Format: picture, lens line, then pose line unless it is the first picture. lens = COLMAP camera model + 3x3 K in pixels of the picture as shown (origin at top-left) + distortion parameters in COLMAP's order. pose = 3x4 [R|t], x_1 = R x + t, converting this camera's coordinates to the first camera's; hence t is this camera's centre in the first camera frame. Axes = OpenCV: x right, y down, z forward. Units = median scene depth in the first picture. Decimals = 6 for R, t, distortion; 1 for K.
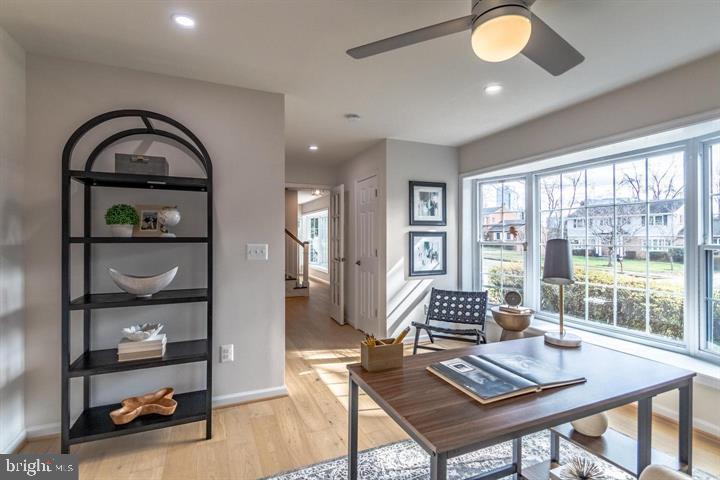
lens RADIAL K [[363.1, 0, 361.0], [0, 363.1, 235.3], [0, 0, 1]] dist [-0.000388, 0.000907]
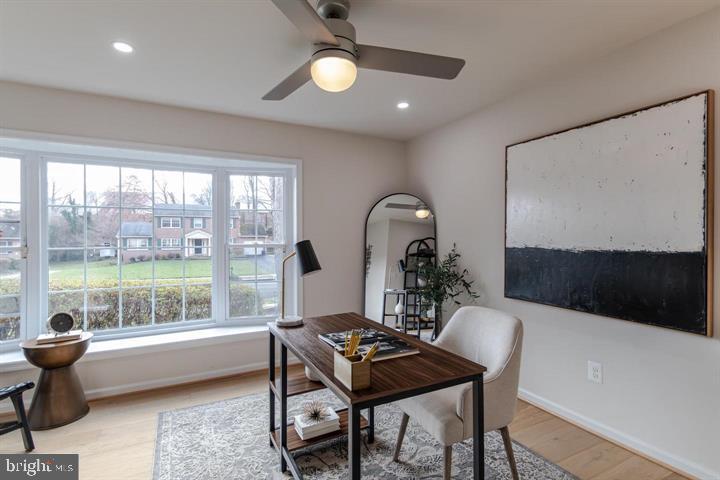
lens RADIAL K [[346.5, 0, 358.3], [0, 346.5, 242.5], [0, 0, 1]] dist [-0.020833, -0.000323]
pose [[-0.064953, -0.004087, 0.997880, -0.339949], [0.009772, 0.999941, 0.004731, 0.012953], [-0.997841, 0.010058, -0.064909, 0.466609]]
